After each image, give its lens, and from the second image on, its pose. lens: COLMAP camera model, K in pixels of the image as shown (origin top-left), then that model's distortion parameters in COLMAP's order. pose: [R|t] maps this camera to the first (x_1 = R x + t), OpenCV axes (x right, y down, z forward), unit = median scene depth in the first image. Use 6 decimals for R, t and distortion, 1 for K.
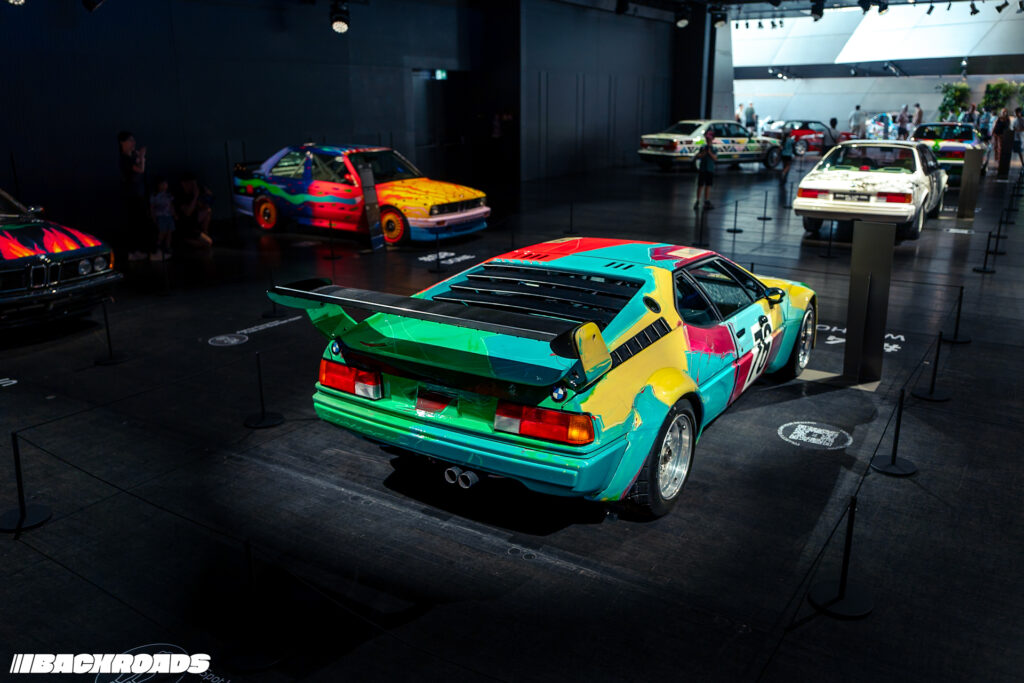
lens RADIAL K [[814.1, 0, 512.0], [0, 814.1, 341.5], [0, 0, 1]] dist [0.002519, -0.000127]
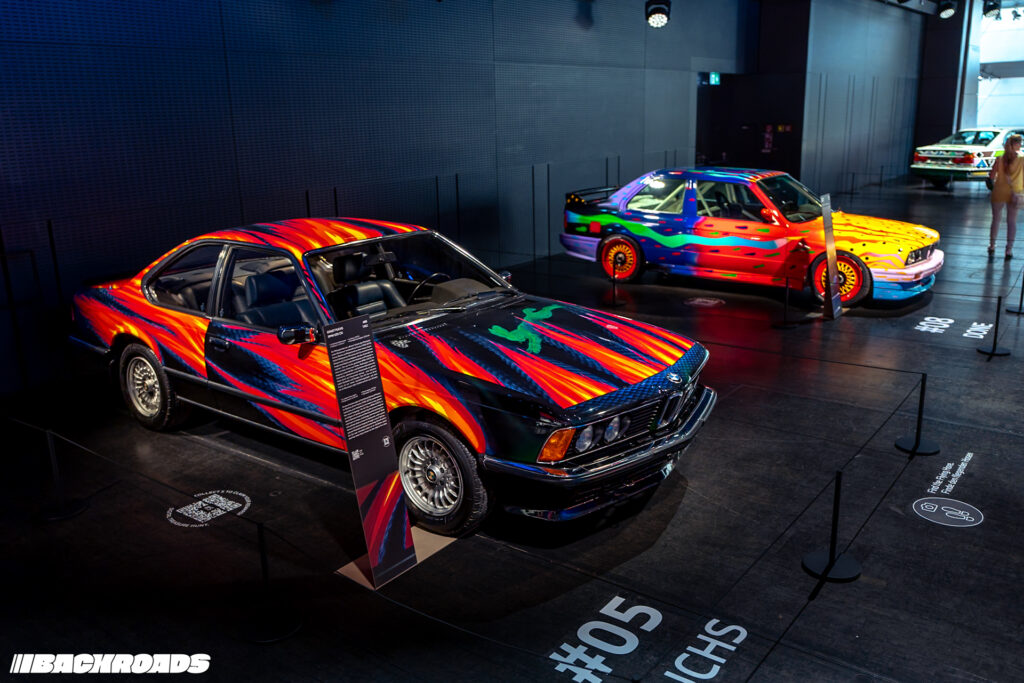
lens RADIAL K [[845.6, 0, 512.0], [0, 845.6, 341.5], [0, 0, 1]] dist [0.001951, 0.001733]
pose [[0.996584, 0.000143, -0.082581, -0.333798], [-0.002079, 0.999725, -0.023357, -0.059967], [0.082555, 0.023449, 0.996311, 0.197069]]
